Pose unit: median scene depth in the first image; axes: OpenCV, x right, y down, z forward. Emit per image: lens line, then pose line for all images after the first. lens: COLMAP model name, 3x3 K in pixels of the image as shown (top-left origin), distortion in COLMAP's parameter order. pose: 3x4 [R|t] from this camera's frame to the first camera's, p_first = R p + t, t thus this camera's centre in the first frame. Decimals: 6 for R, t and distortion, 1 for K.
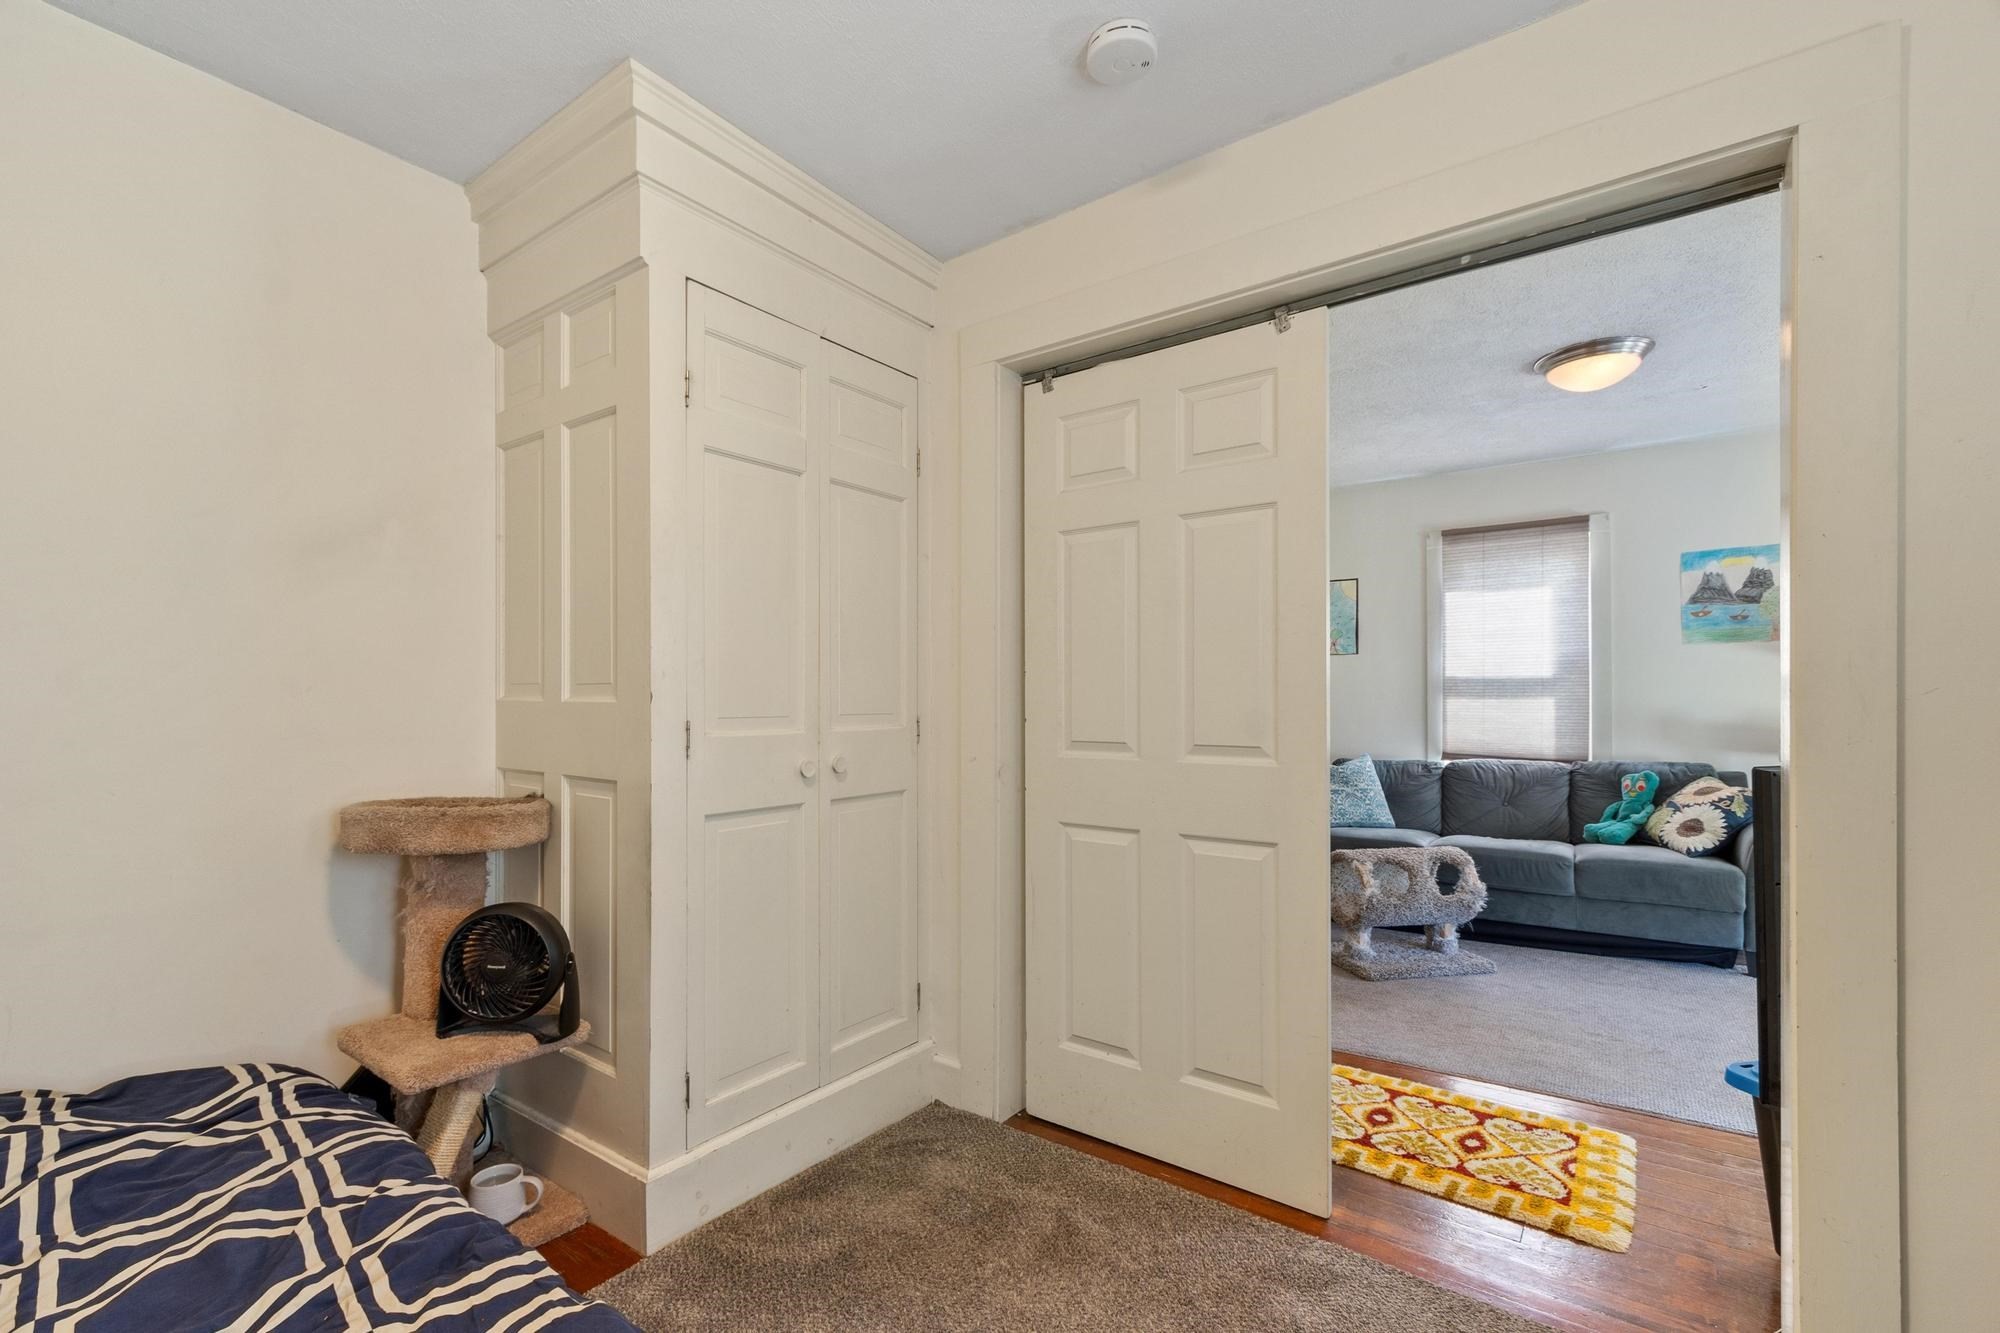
lens RADIAL K [[865.5, 0, 986.2], [0, 865.5, 678.8], [0, 0, 1]] dist [0.000388, -0.000227]
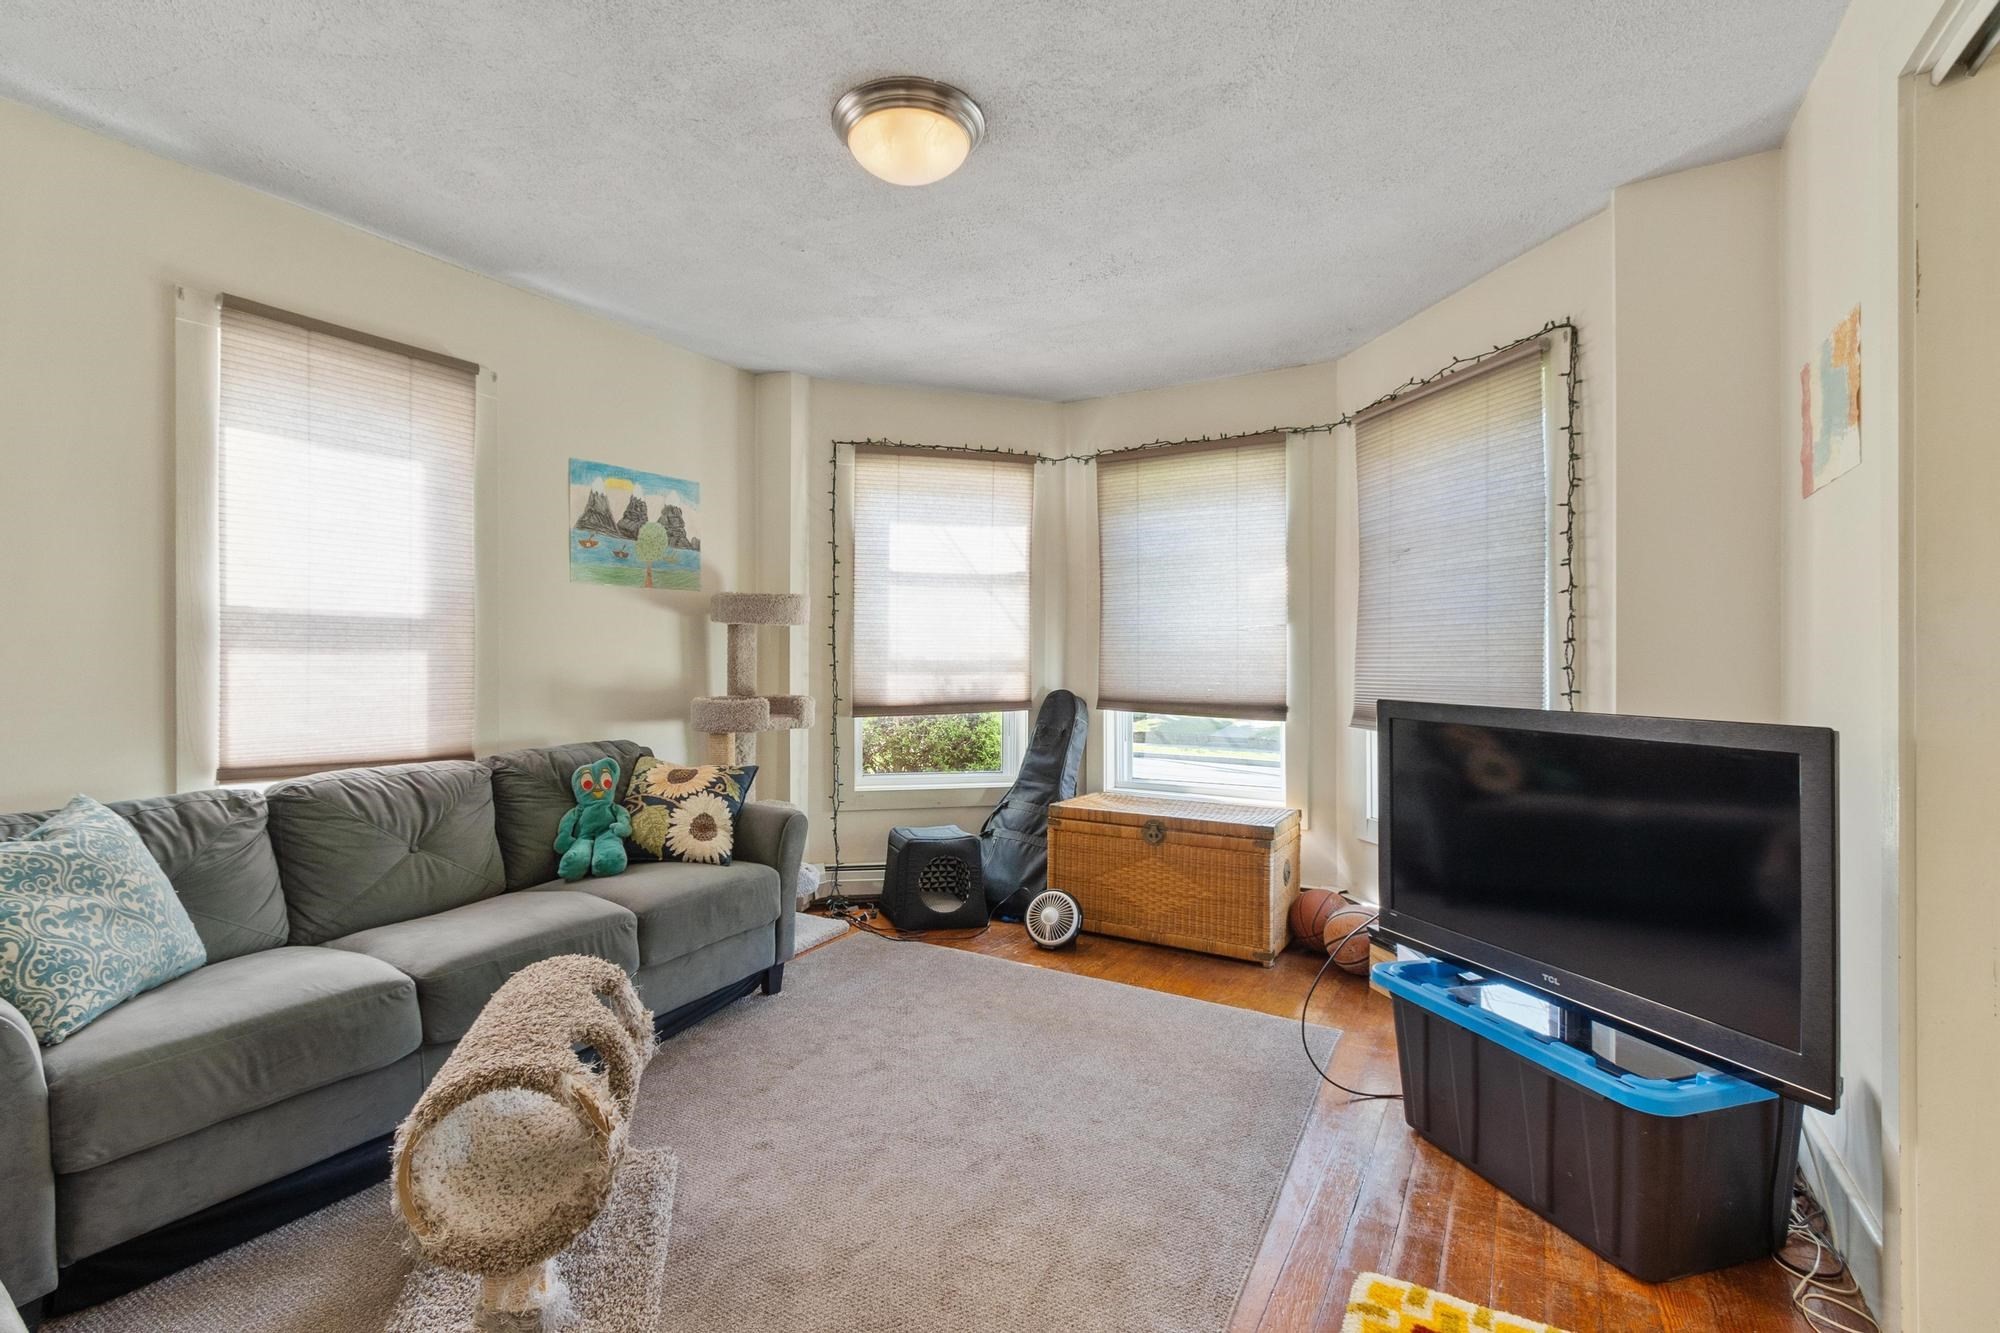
lens RADIAL K [[896.7, 0, 965.7], [0, 896.7, 663.0], [0, 0, 1]] dist [0.002563, 0.000246]
pose [[-0.064617, -0.001465, 0.997909, 0.020204], [-0.024040, 0.999711, -0.000089, 0.021677], [-0.997621, -0.023995, -0.064633, 0.727347]]
